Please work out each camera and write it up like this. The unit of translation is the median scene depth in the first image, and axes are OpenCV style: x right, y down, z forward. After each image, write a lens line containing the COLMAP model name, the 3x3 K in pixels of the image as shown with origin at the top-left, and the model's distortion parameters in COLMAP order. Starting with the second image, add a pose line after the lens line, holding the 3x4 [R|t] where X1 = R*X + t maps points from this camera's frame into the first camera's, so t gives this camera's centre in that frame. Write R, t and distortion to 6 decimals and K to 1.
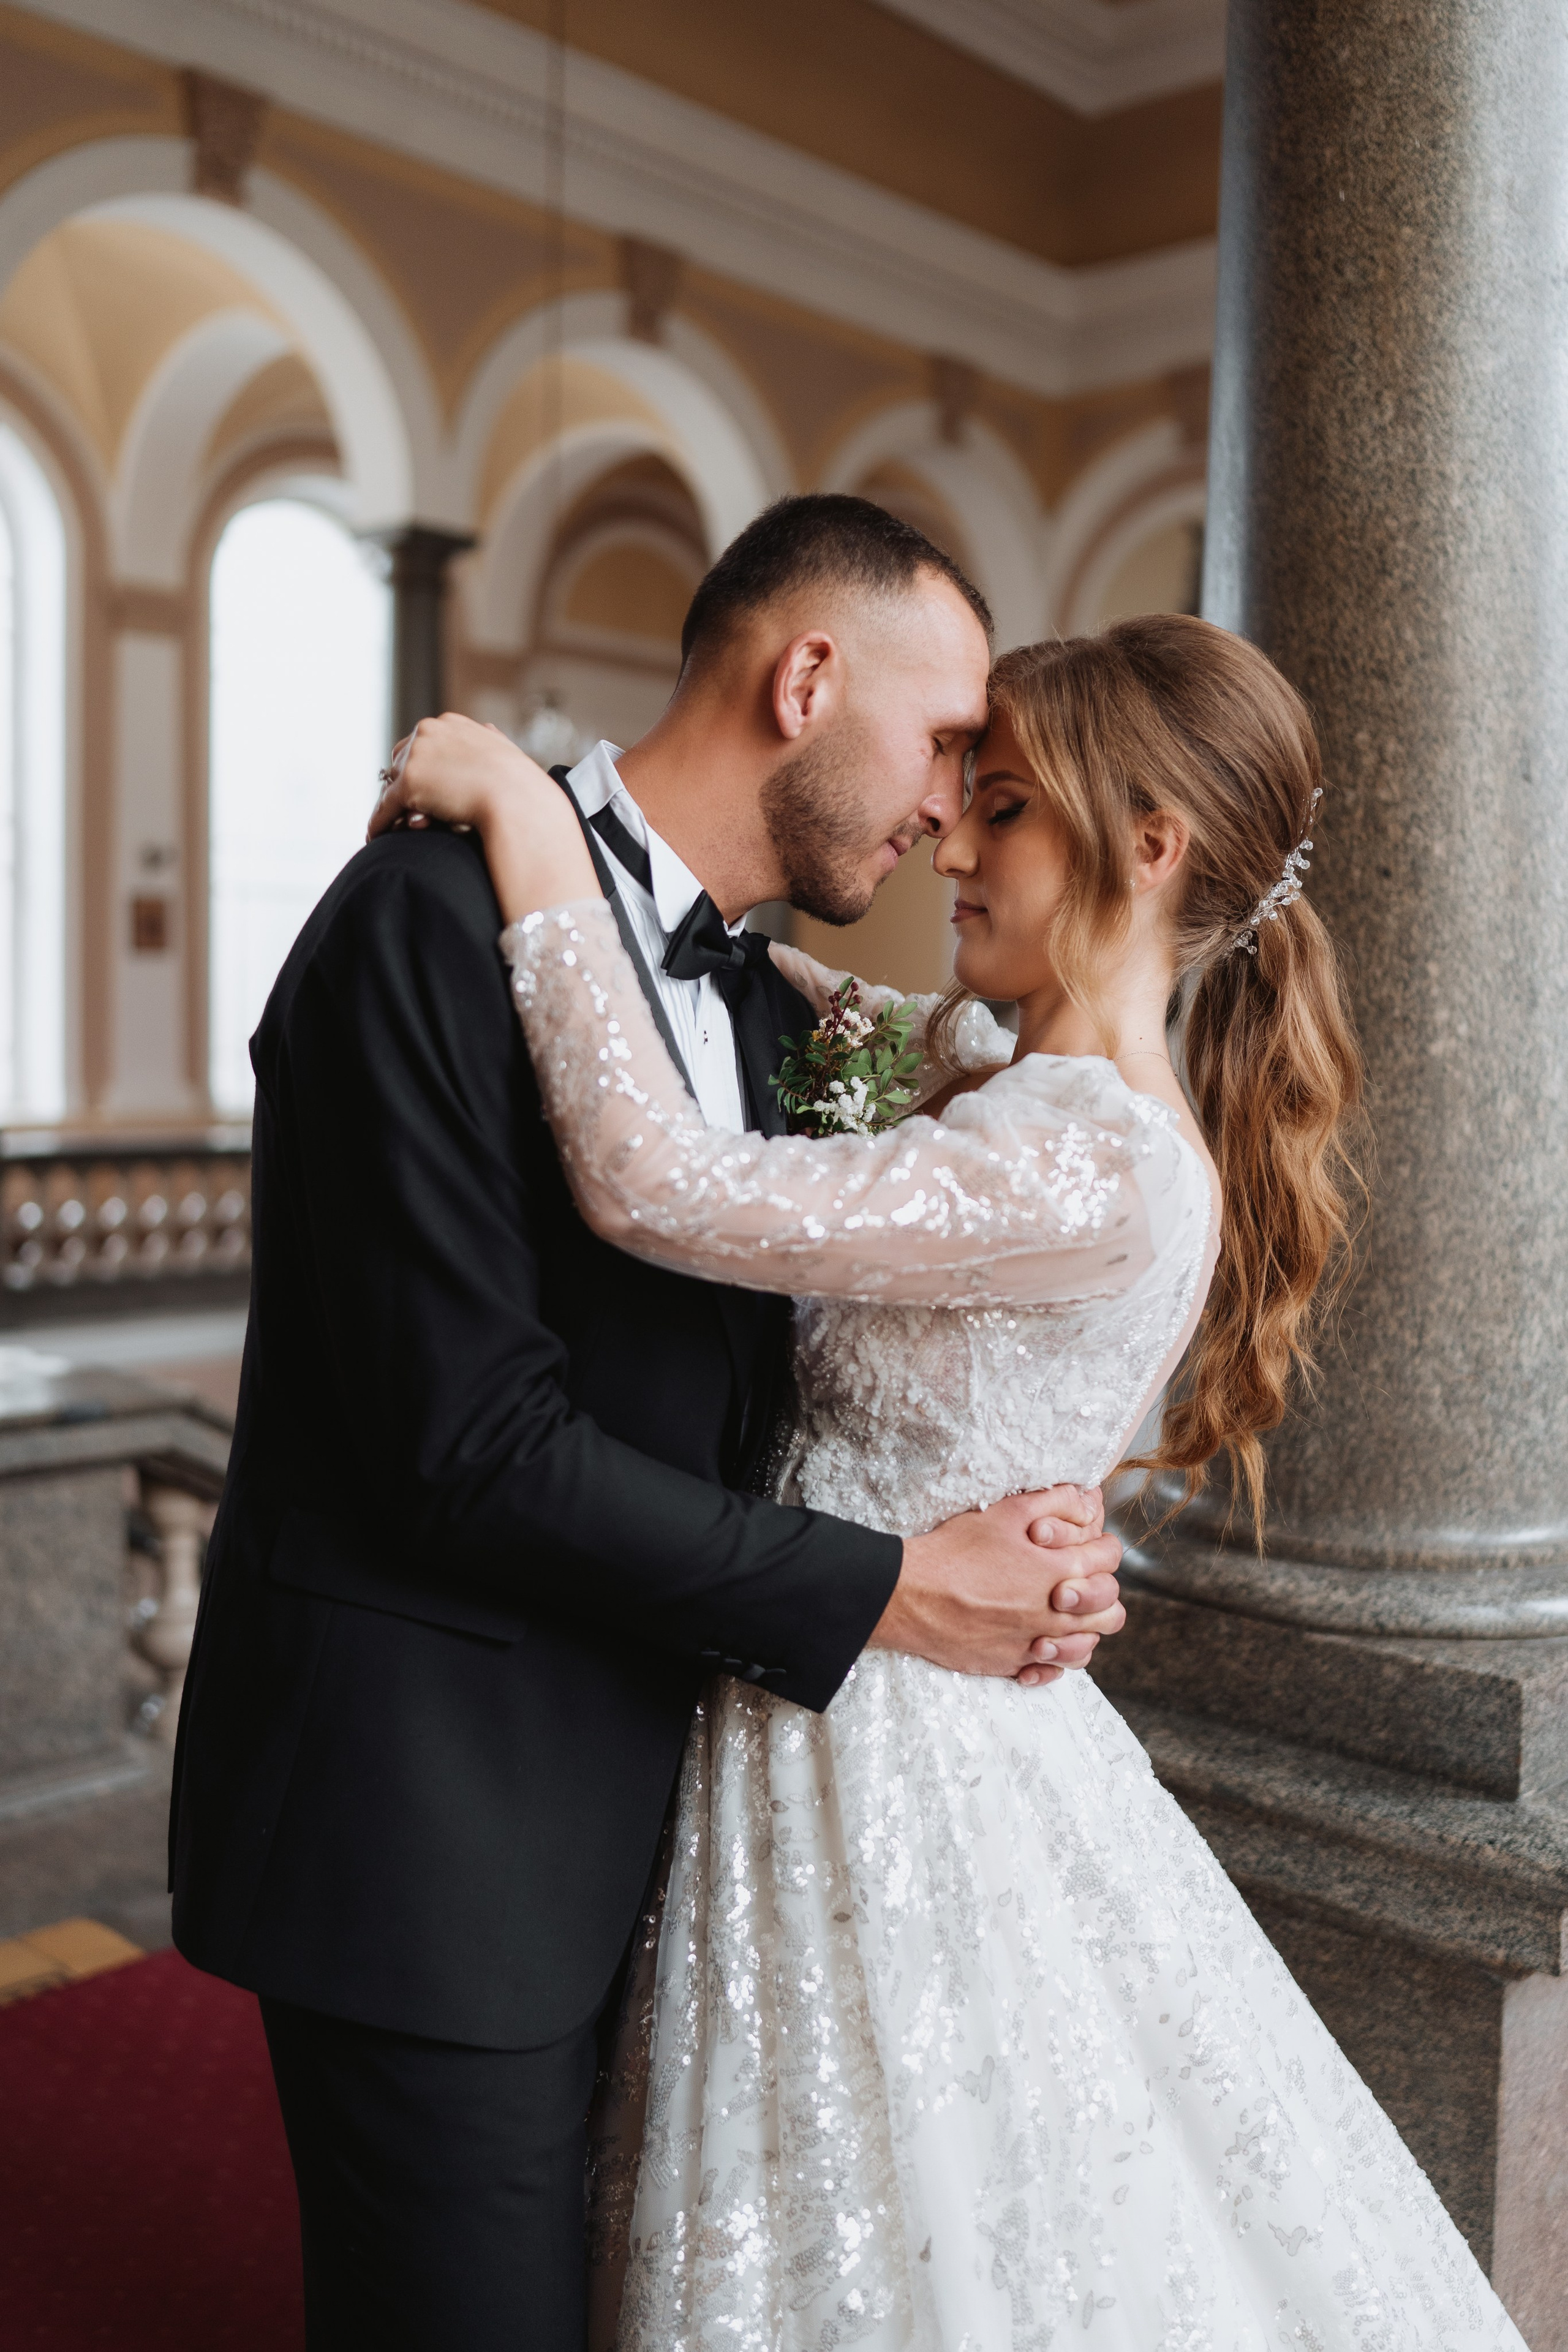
lens RADIAL K [[2335.6, 0, 801.9], [0, 2335.6, 1166.0], [0, 0, 1]] dist [0.034809, 0.000000]
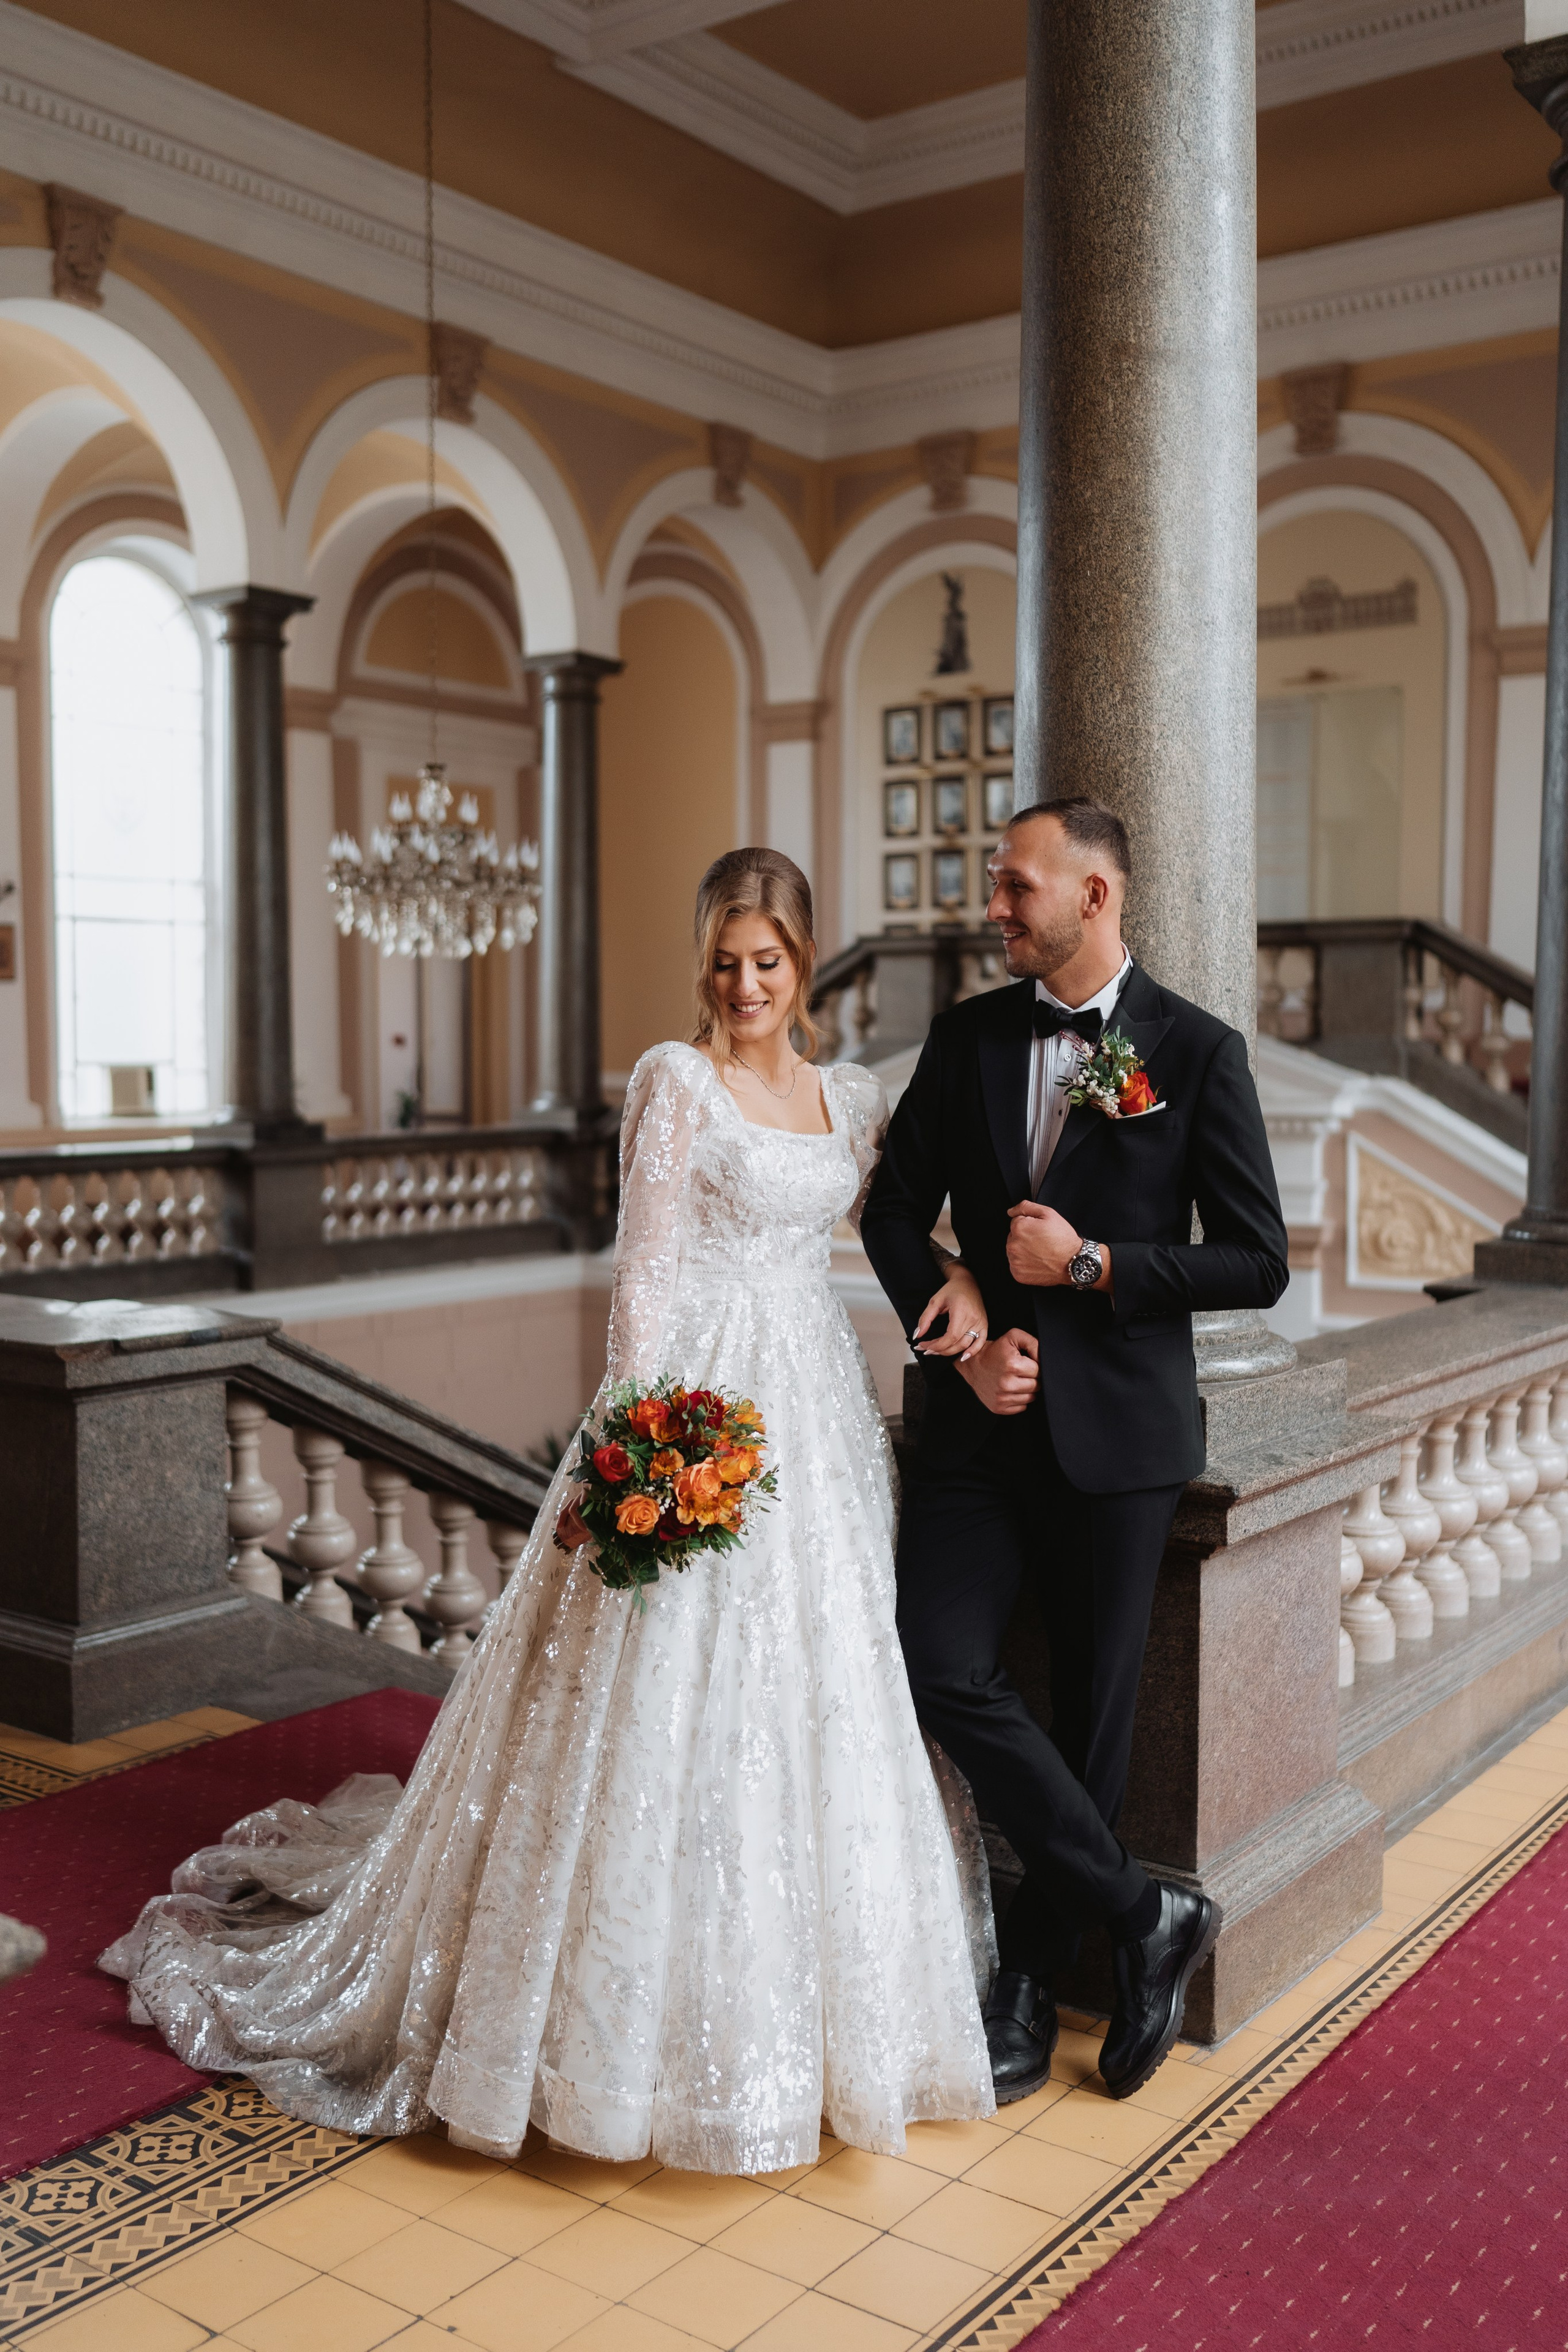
lens RADIAL K [[2335.6, 0, 803.5], [0, 2335.6, 1167.1], [0, 0, 1]] dist [0.034809, 0.000000]
pose [[0.994328, -0.024723, 0.103441, -0.178418], [0.024997, 0.999687, -0.001357, 0.031690], [-0.103375, 0.003935, 0.994635, -0.734080]]
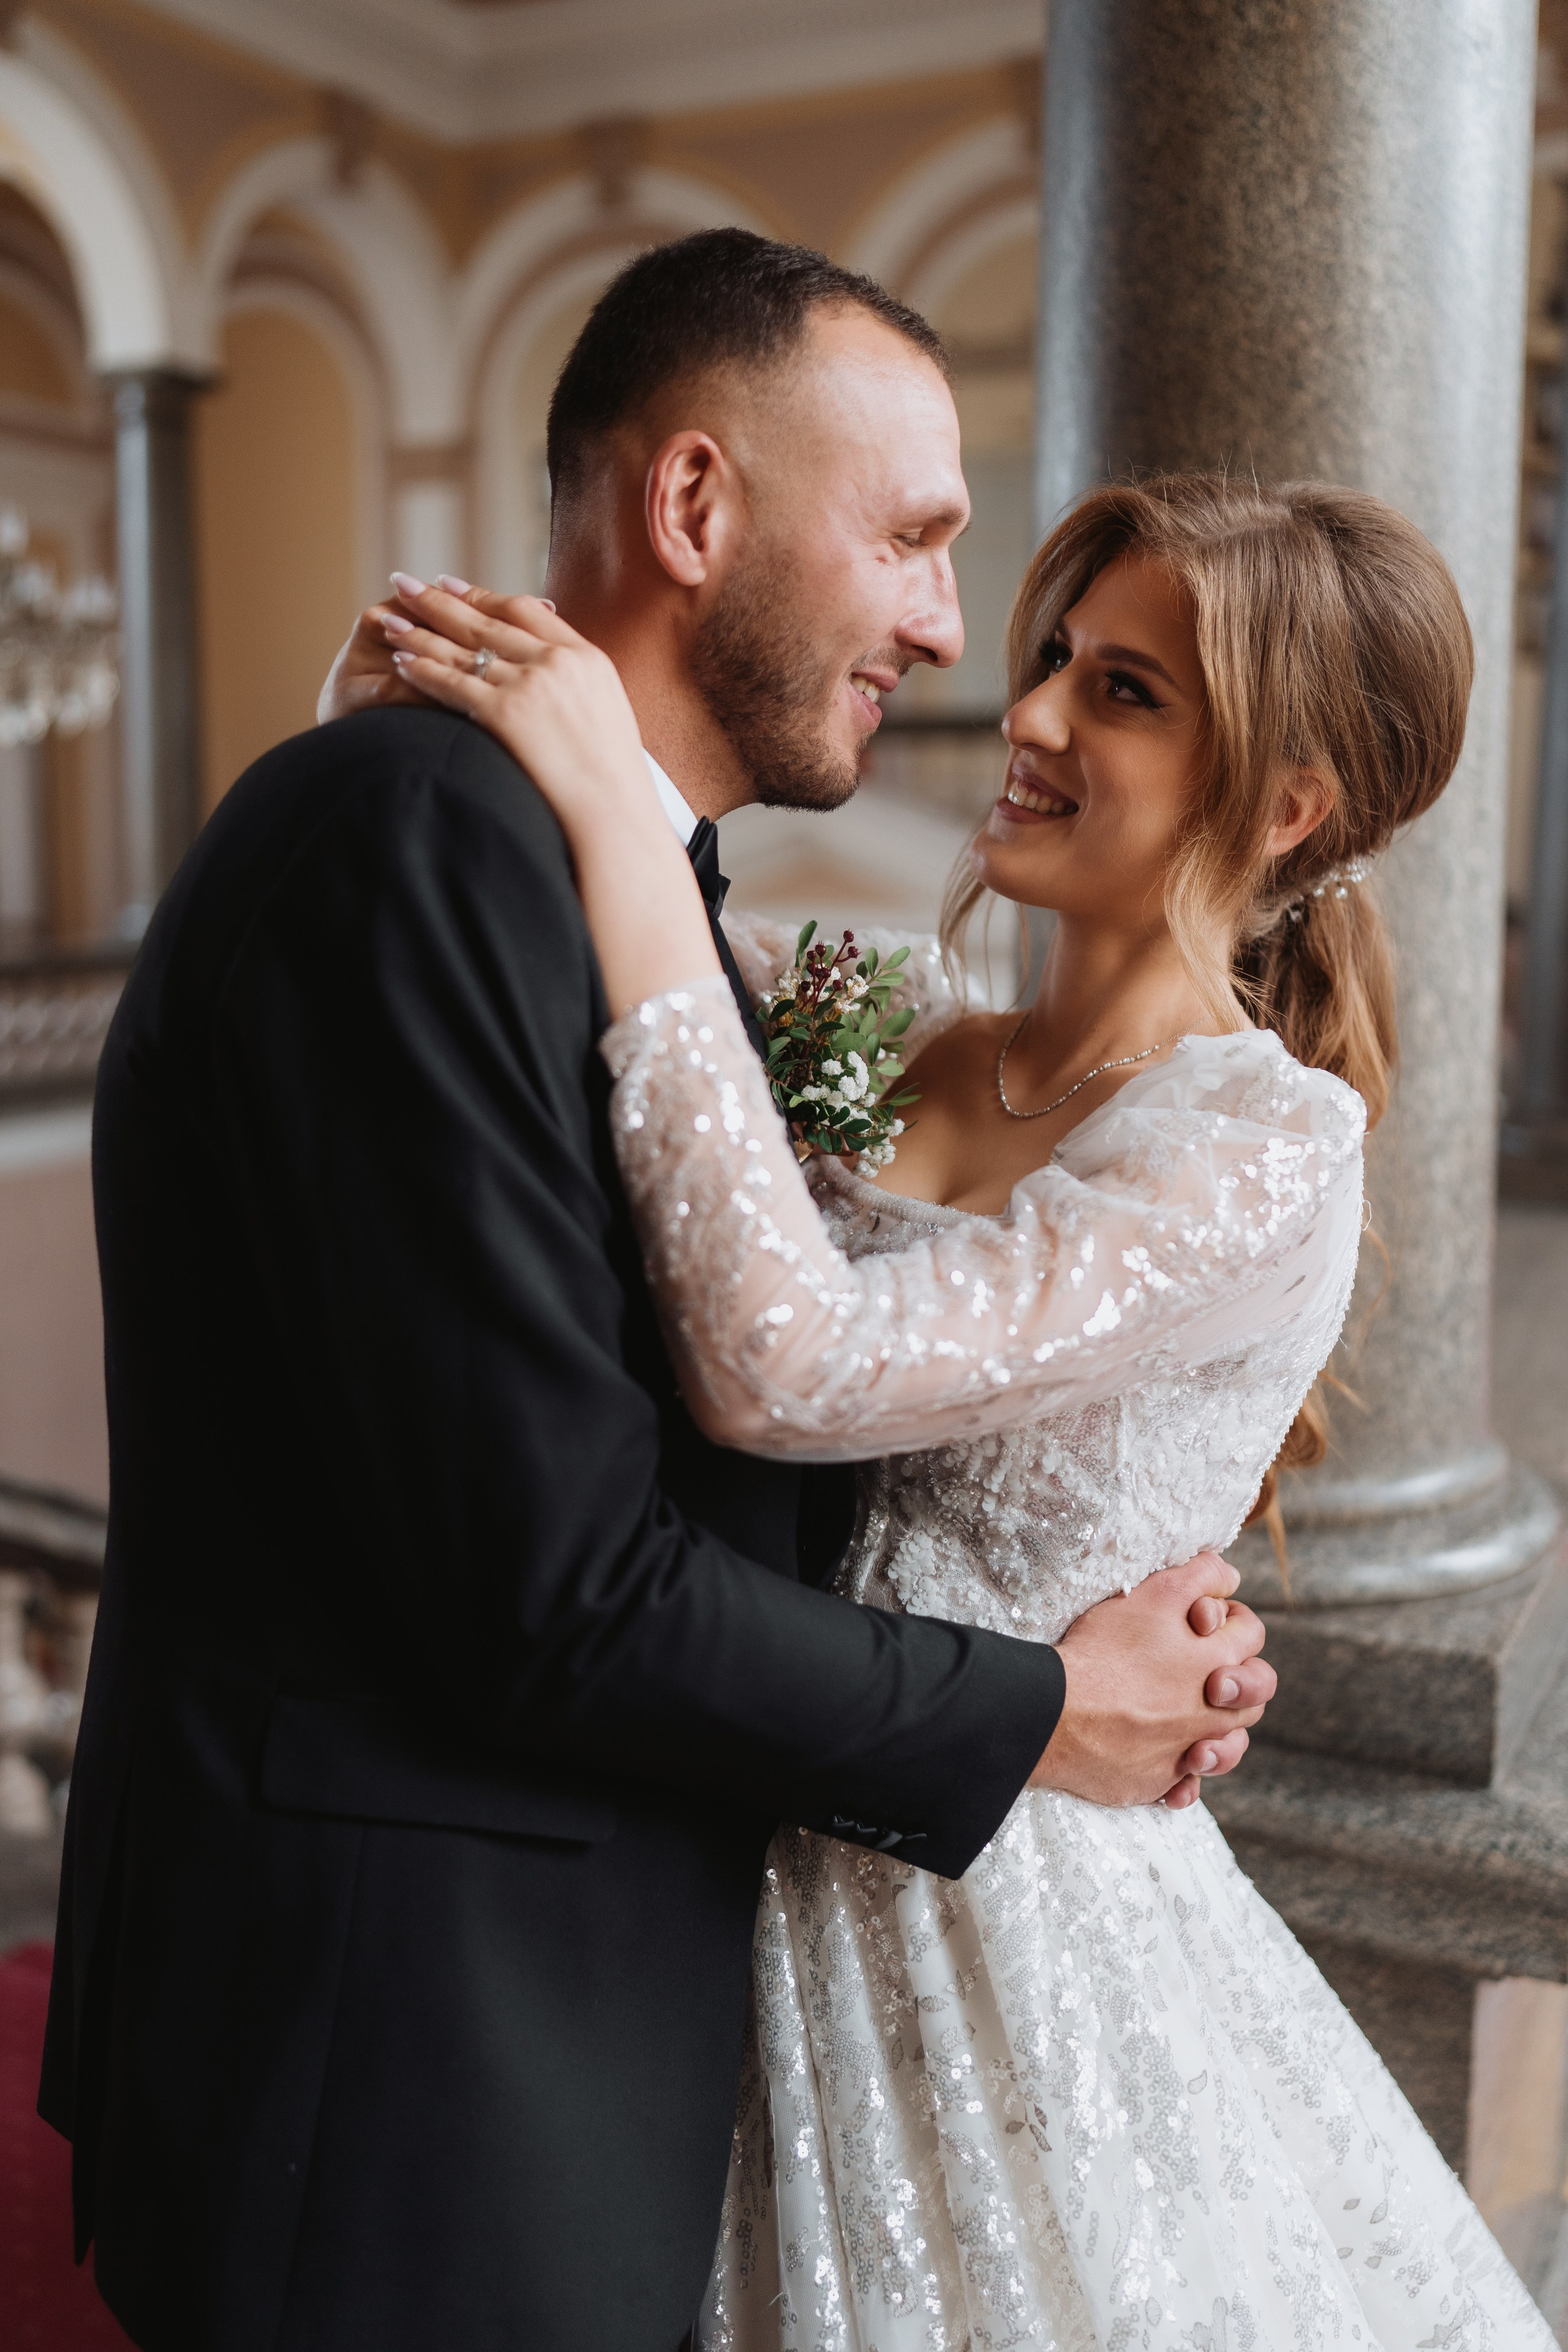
lens RADIAL K [[2335.6, 0, 785.5], [0, 2335.6, 1157.4], [0, 0, 1]] dist [0.034809, 0.000000]
pose [[0.966277, -0.044741, 0.253587, -0.161487], [0.024475, 0.996289, 0.082518, -0.047859], [-0.256338, -0.073529, 0.963787, 0.202306]]
